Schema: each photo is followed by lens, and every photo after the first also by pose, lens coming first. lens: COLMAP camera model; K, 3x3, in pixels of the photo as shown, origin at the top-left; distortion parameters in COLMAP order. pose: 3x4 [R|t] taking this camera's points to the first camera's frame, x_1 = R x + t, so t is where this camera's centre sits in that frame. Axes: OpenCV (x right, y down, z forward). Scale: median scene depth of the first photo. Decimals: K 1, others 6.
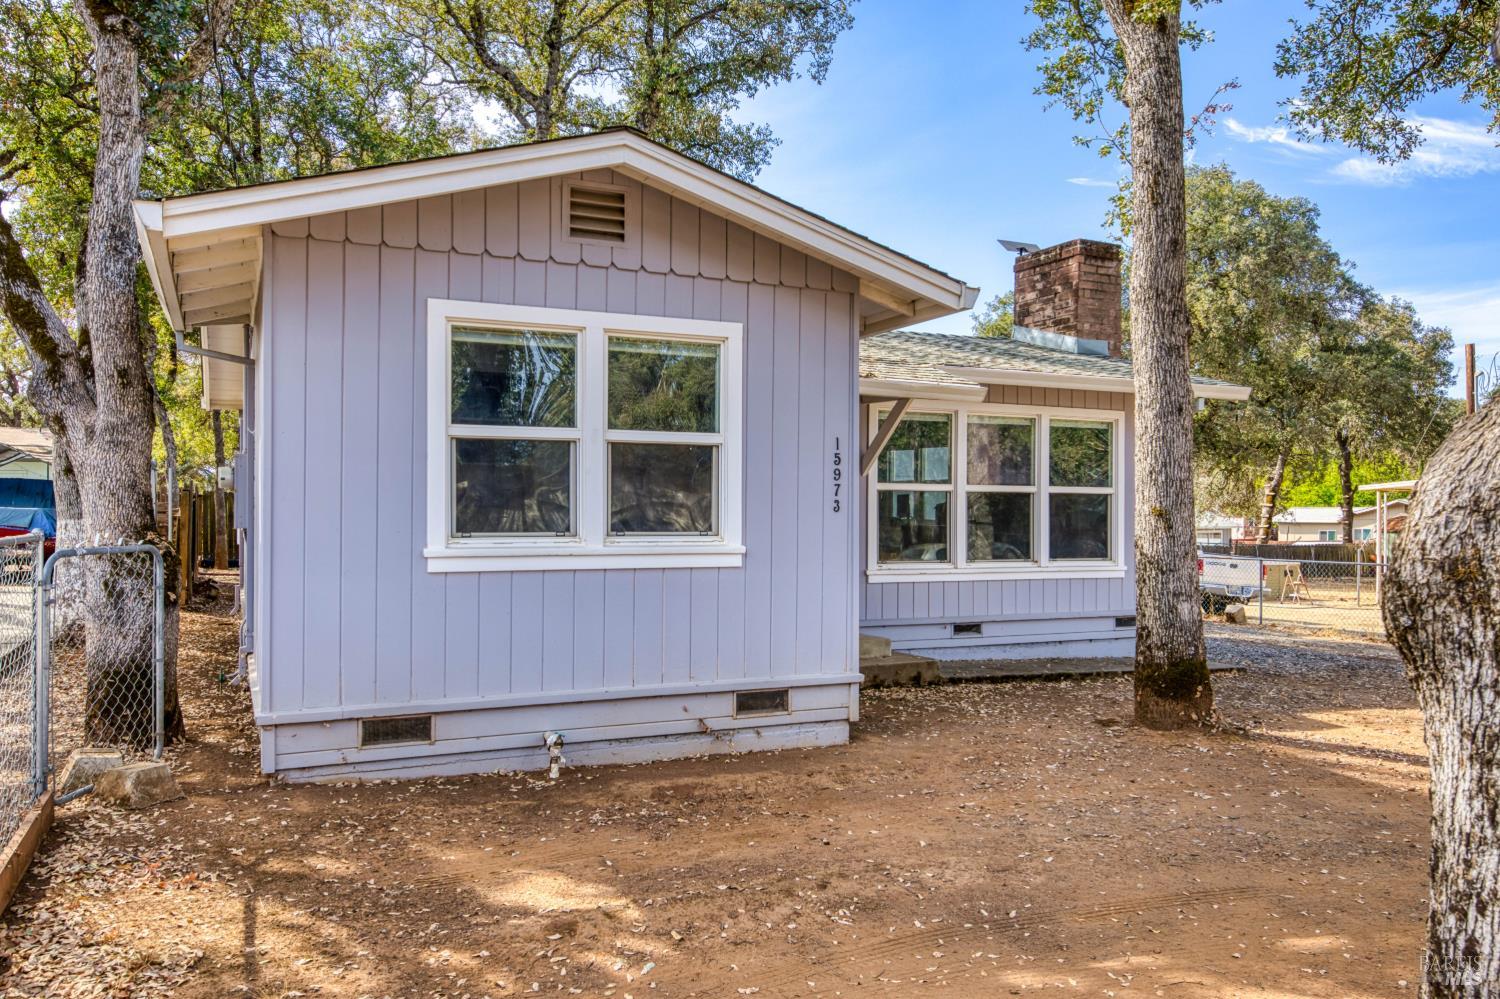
lens RADIAL K [[1106.7, 0, 750.0], [0, 1106.7, 499.5], [0, 0, 1]] dist [-0.000899, -0.000255]
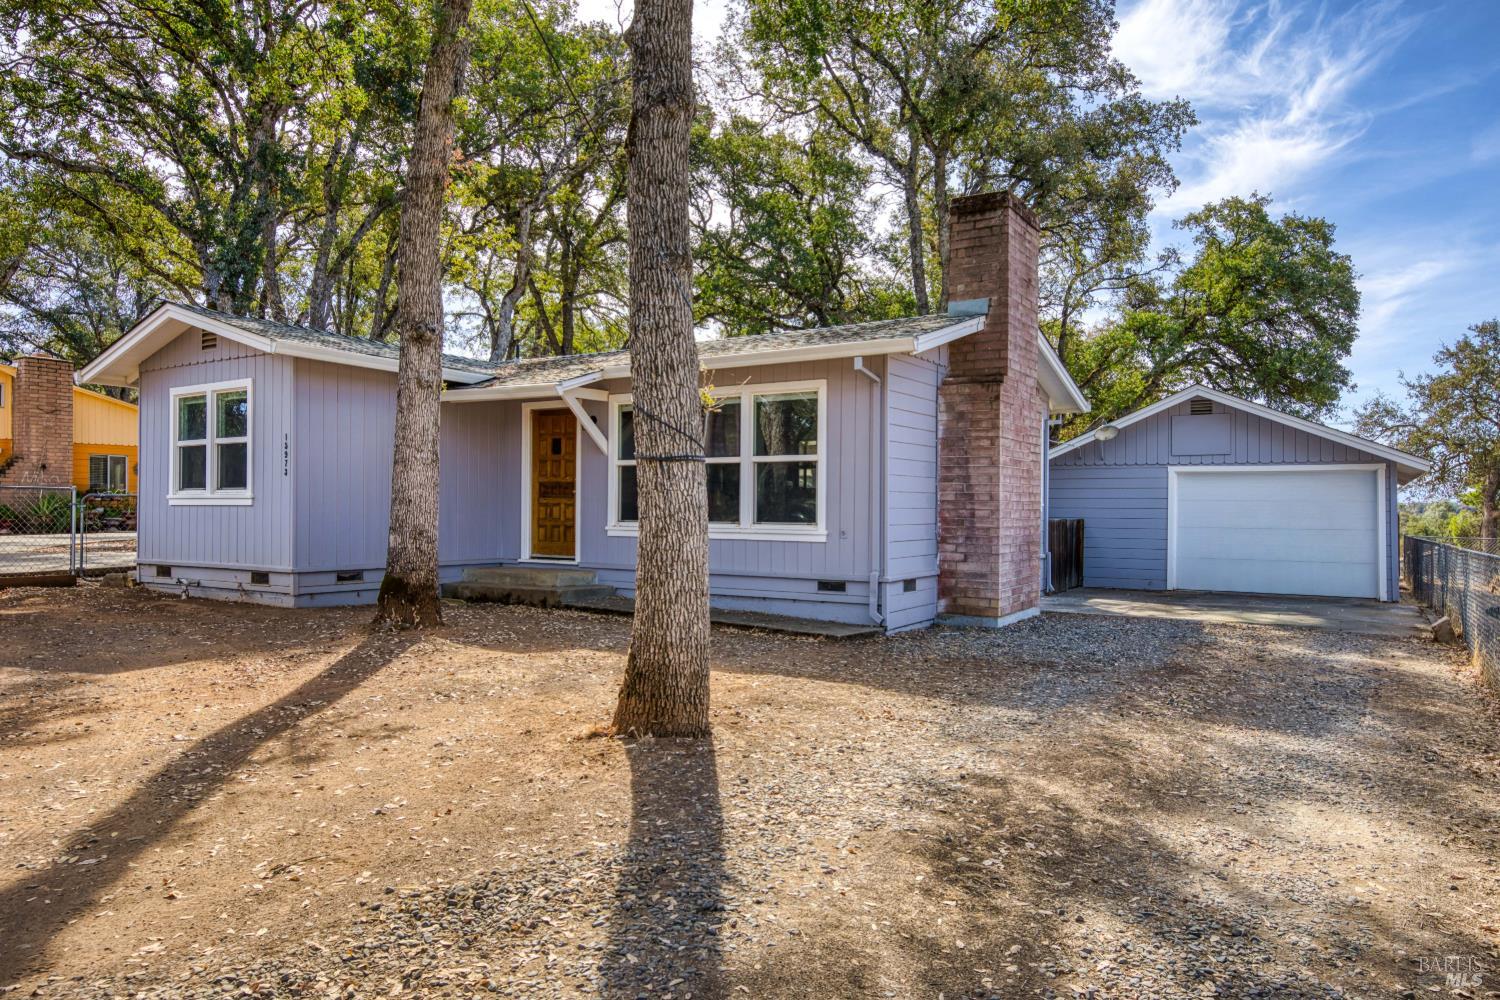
lens RADIAL K [[976.1, 0, 750.0], [0, 976.1, 500.0], [0, 0, 1]] dist [0.001960, 0.001855]
pose [[0.548519, -0.011579, -0.836058, 1.794459], [0.003894, 0.999929, -0.011294, 0.070580], [0.836129, 0.002940, 0.548525, 0.763022]]
